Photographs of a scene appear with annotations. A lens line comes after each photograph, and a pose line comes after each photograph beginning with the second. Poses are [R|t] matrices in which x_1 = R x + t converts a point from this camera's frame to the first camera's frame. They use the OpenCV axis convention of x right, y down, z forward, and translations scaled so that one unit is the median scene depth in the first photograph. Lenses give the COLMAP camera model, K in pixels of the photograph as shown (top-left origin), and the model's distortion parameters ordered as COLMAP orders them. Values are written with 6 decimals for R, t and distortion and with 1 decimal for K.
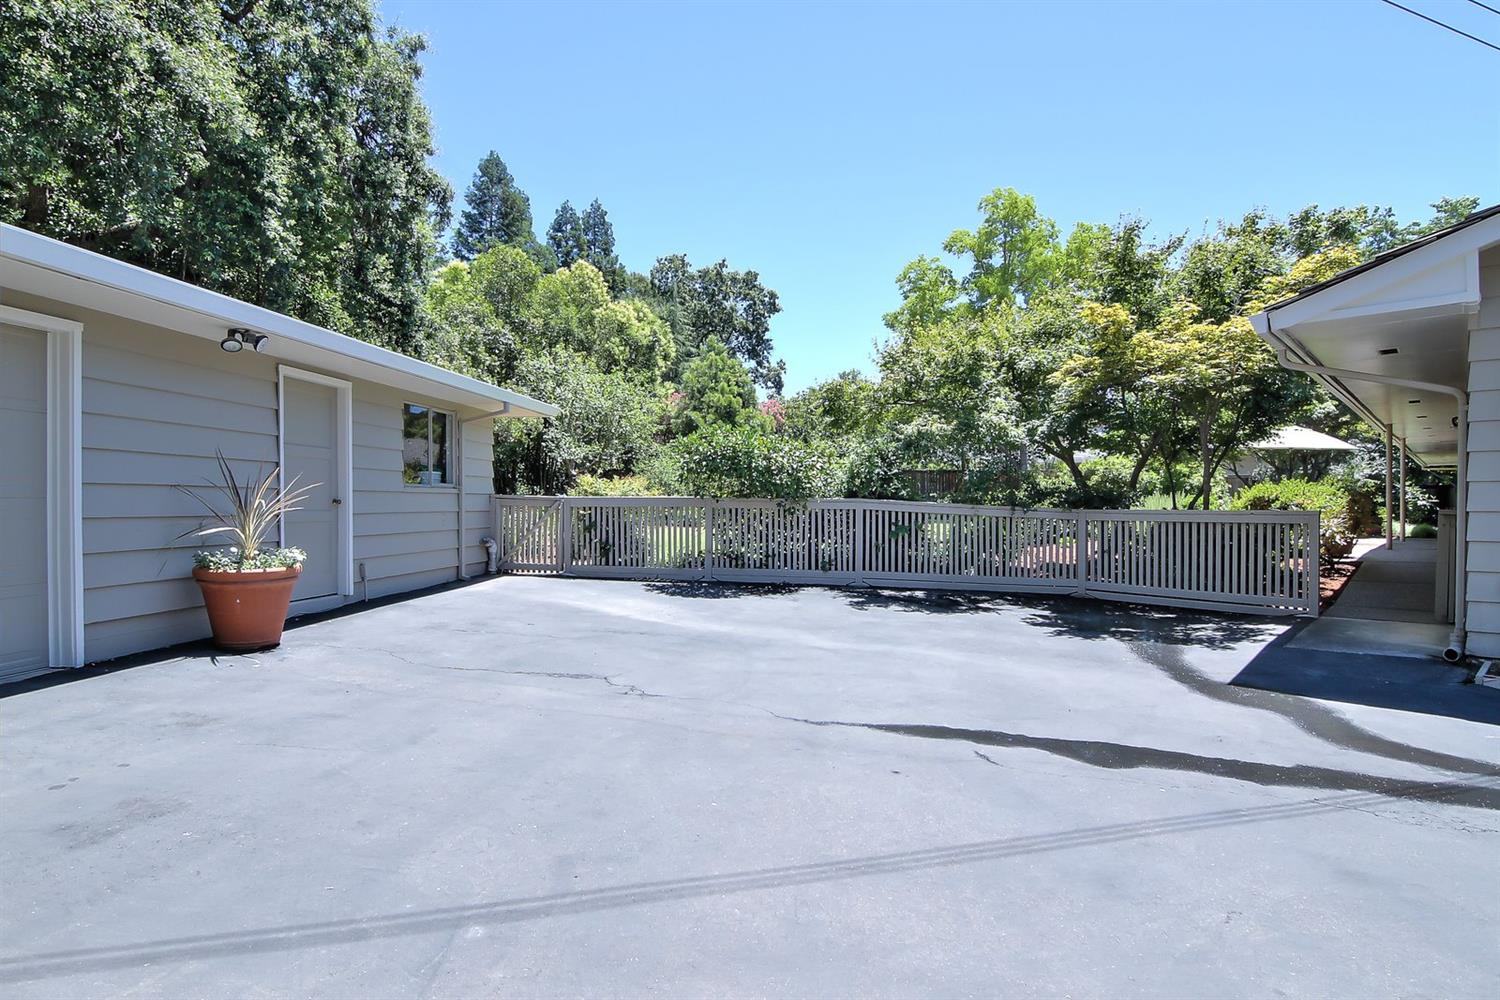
lens RADIAL K [[795.4, 0, 747.0], [0, 795.4, 502.8], [0, 0, 1]] dist [0.000144, -0.000051]
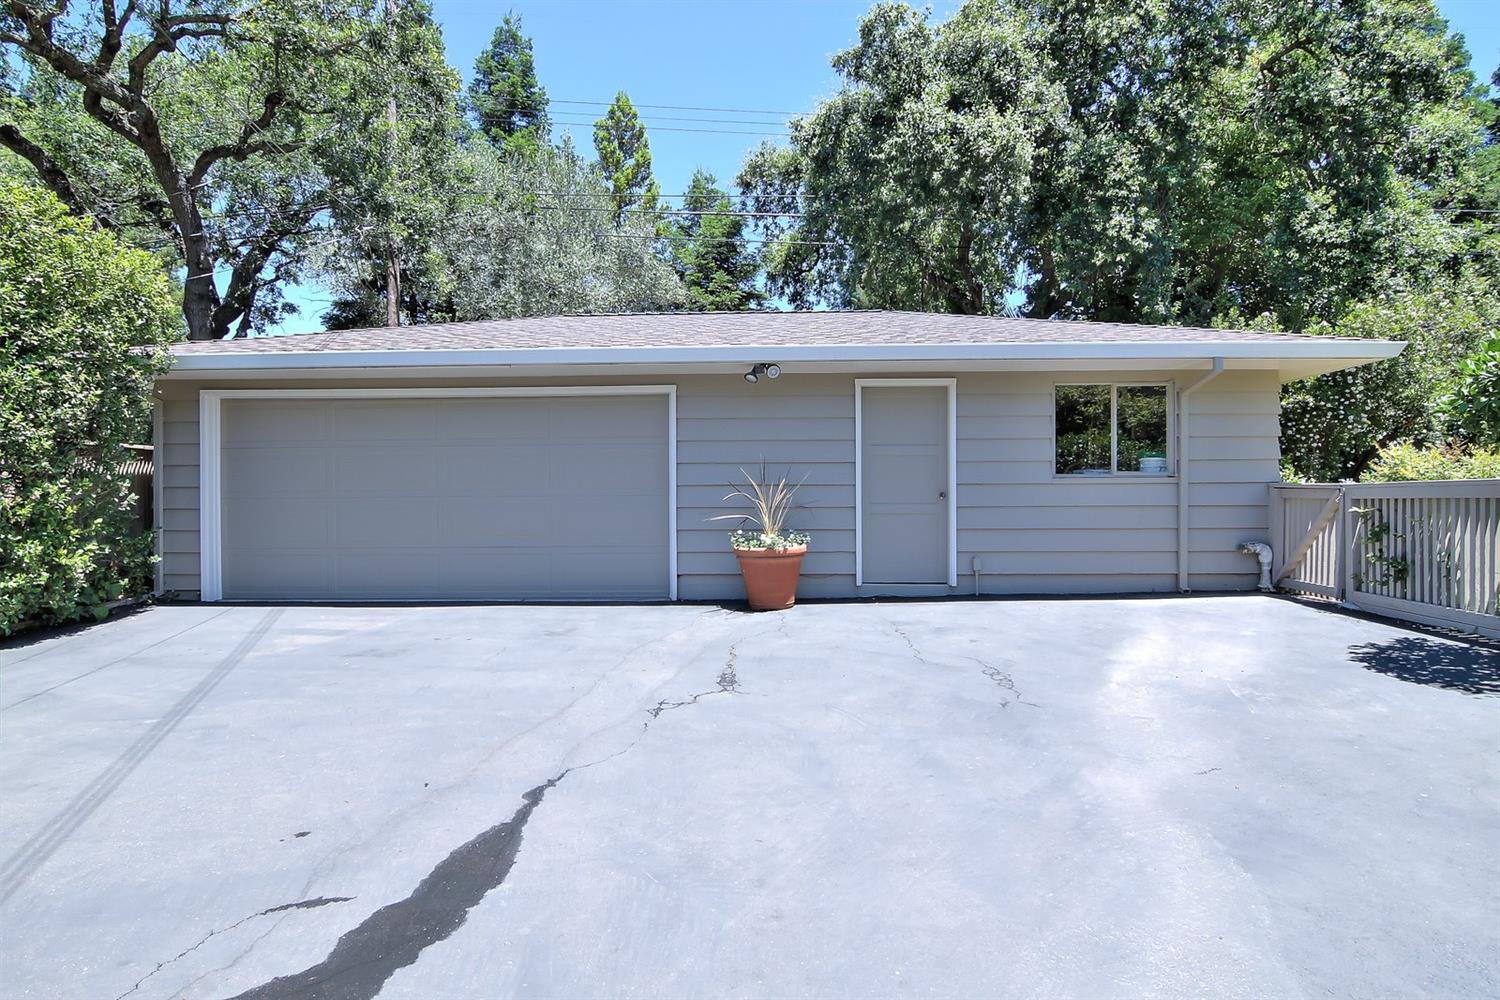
lens RADIAL K [[761.0, 0, 747.6], [0, 761.0, 502.4], [0, 0, 1]] dist [-0.020671, -0.000883]
pose [[0.100158, -0.001475, -0.994970, 0.512468], [0.005321, 0.999985, -0.000947, 0.008816], [0.994957, -0.005199, 0.100164, 0.723250]]
